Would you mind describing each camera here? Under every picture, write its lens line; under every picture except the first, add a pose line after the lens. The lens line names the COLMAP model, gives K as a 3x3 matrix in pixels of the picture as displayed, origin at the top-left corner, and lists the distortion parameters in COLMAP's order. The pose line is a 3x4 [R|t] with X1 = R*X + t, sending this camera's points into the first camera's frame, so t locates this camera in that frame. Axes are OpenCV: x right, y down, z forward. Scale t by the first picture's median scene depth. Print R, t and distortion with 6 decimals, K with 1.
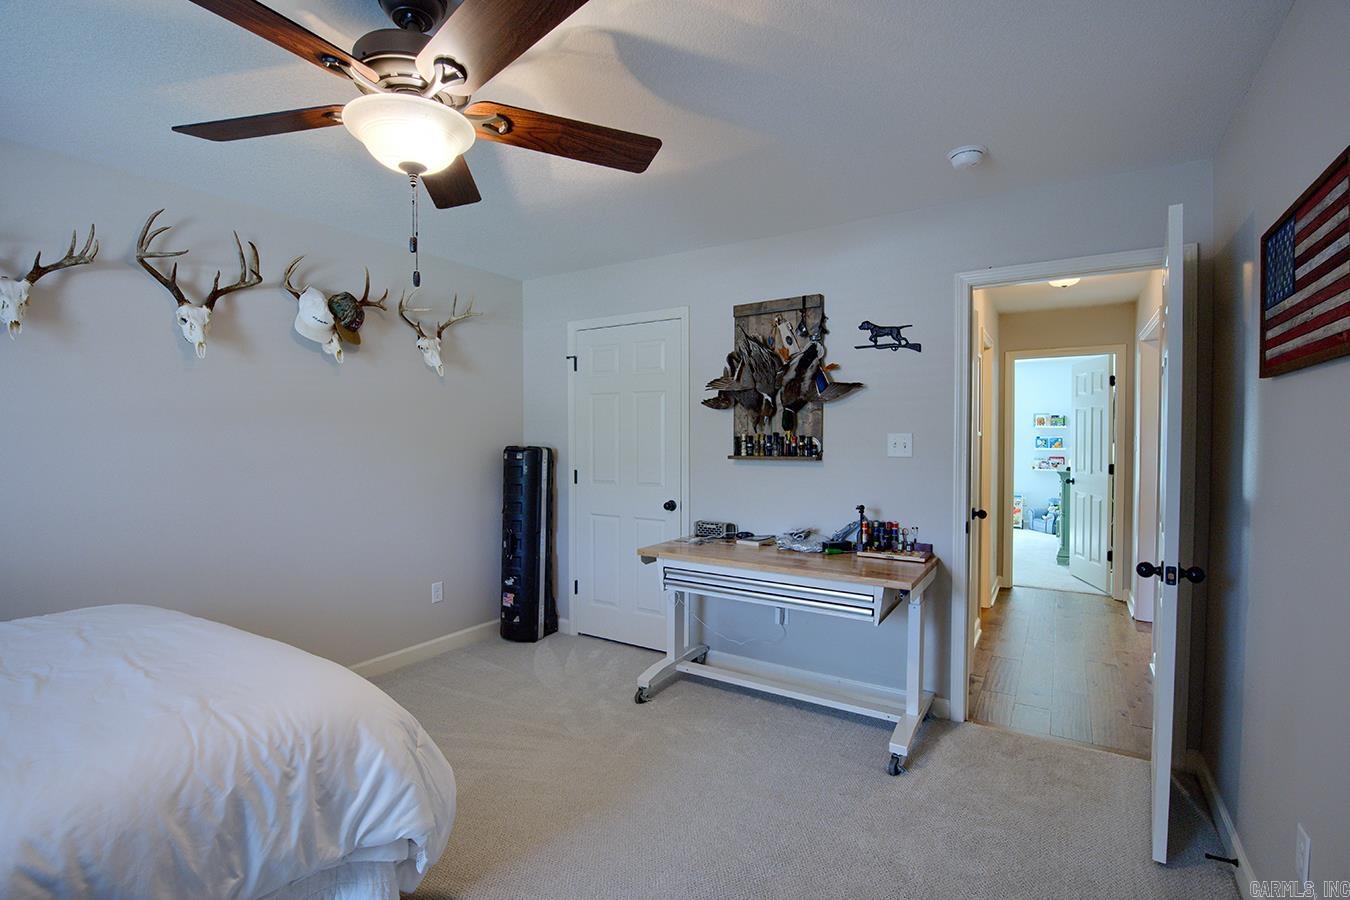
lens RADIAL K [[597.6, 0, 673.9], [0, 597.6, 457.6], [0, 0, 1]] dist [-0.020696, -0.003407]
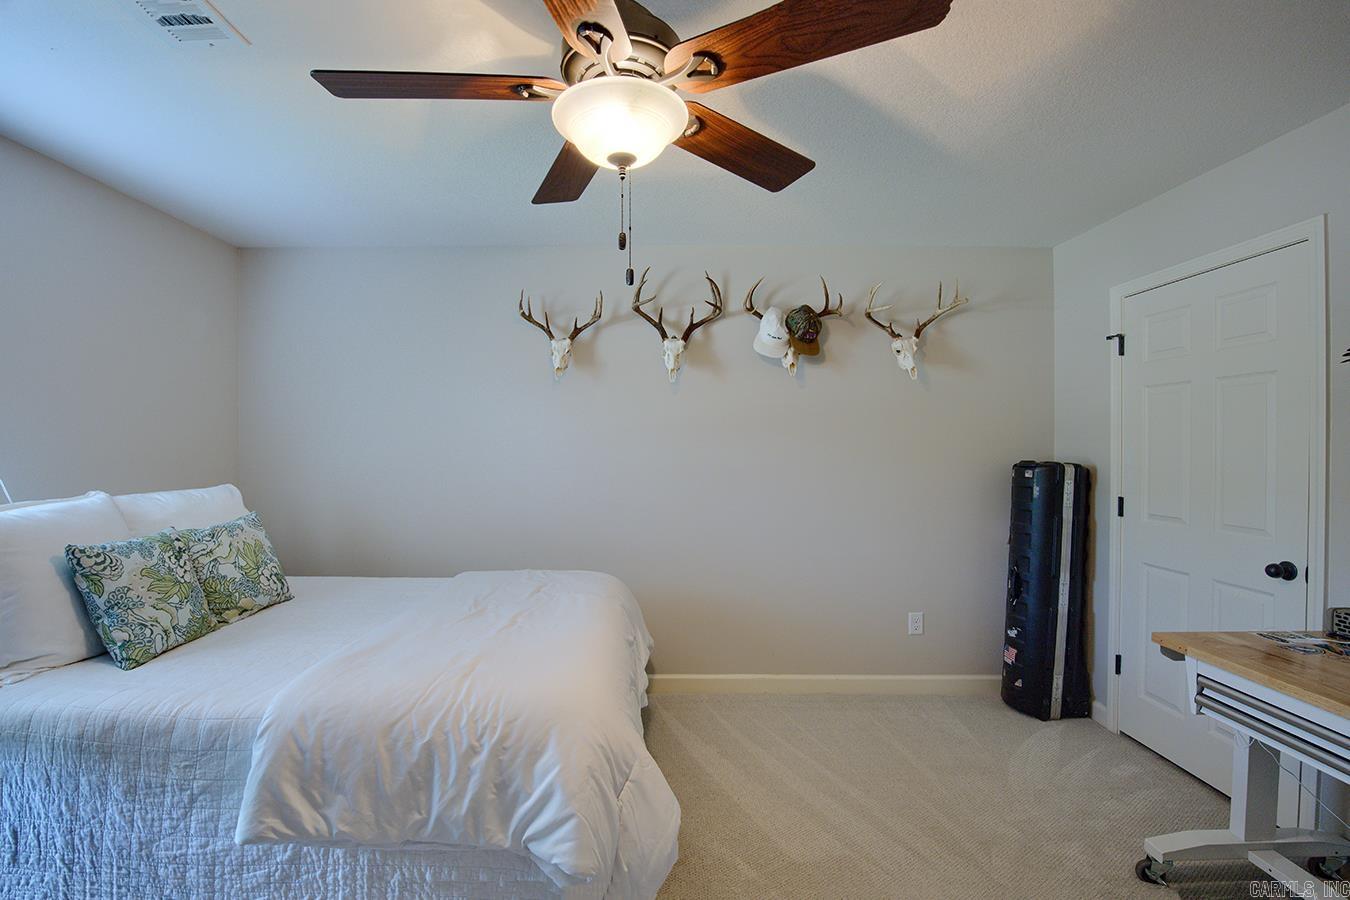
lens RADIAL K [[597.6, 0, 673.9], [0, 597.6, 457.6], [0, 0, 1]] dist [-0.020696, -0.003407]
pose [[0.541953, 0.017860, -0.840219, 0.180824], [-0.034678, 0.999398, -0.001124, -0.009006], [0.839693, 0.029746, 0.542247, 0.257390]]
